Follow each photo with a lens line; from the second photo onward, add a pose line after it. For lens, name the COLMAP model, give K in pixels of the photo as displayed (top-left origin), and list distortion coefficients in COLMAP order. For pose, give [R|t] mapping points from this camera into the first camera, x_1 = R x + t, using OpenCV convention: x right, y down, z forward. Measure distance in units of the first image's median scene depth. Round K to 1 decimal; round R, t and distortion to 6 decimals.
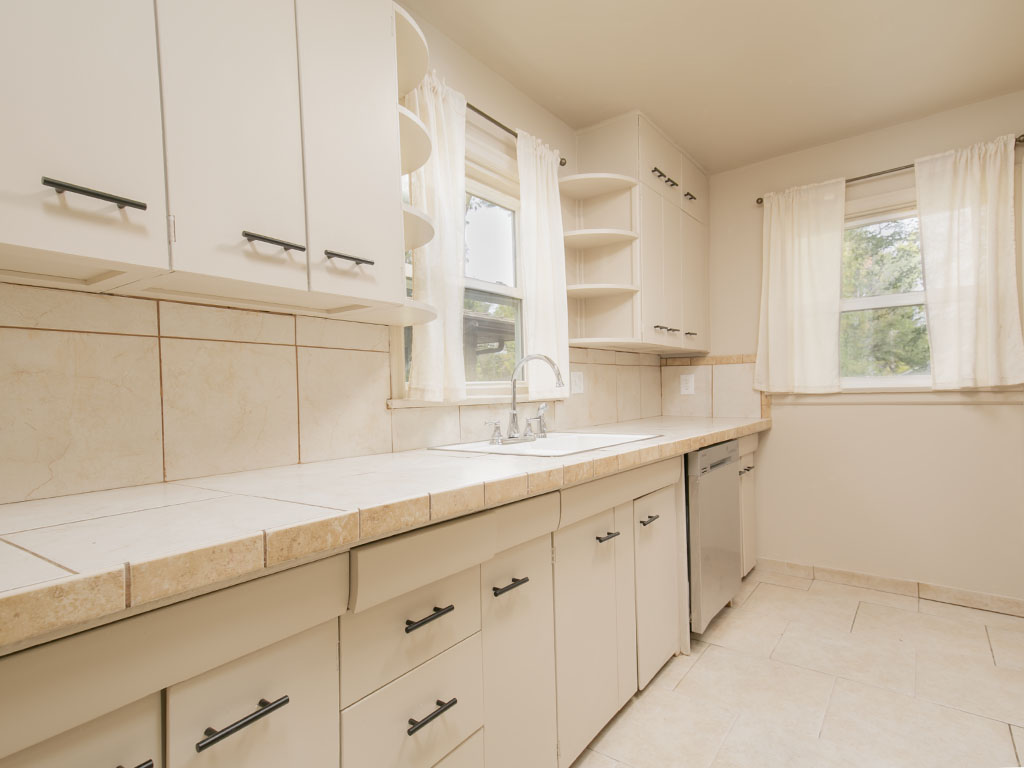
lens RADIAL K [[538.5, 0, 514.5], [0, 538.5, 397.0], [0, 0, 1]] dist [0.061189, -0.000446]
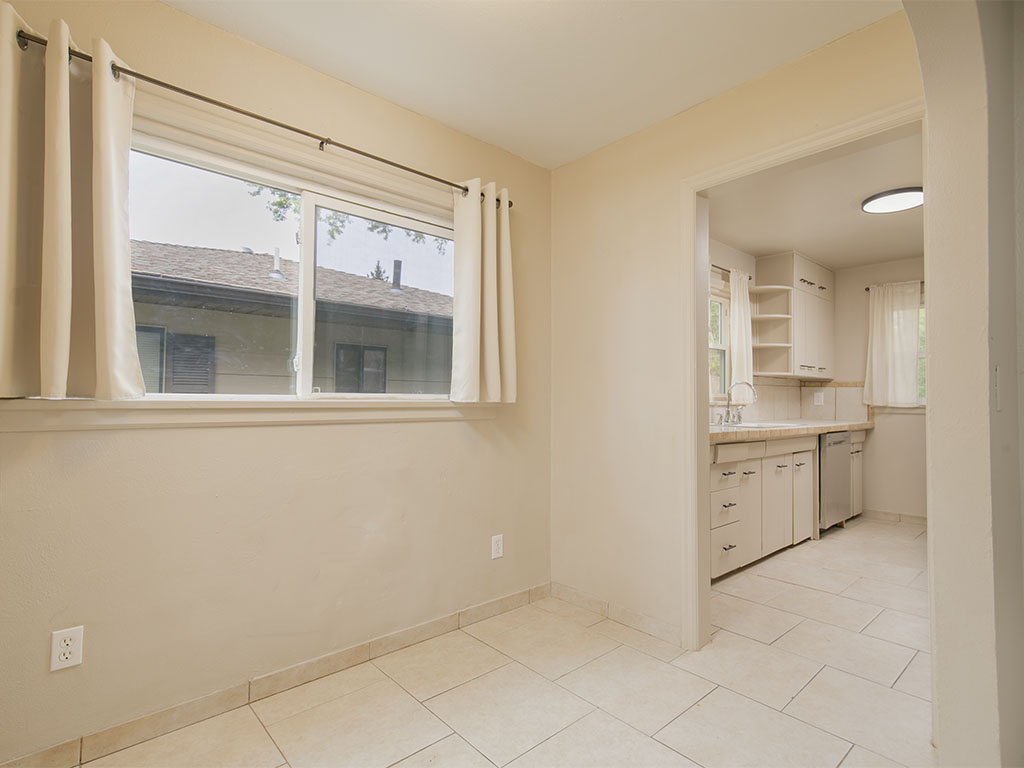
lens RADIAL K [[524.0, 0, 522.9], [0, 524.0, 381.0], [0, 0, 1]] dist [-0.004050, -0.000445]
pose [[0.980686, 0.029939, -0.193284, -0.272104], [-0.037588, 0.998644, -0.036031, 0.014568], [0.191943, 0.042600, 0.980481, -0.773017]]
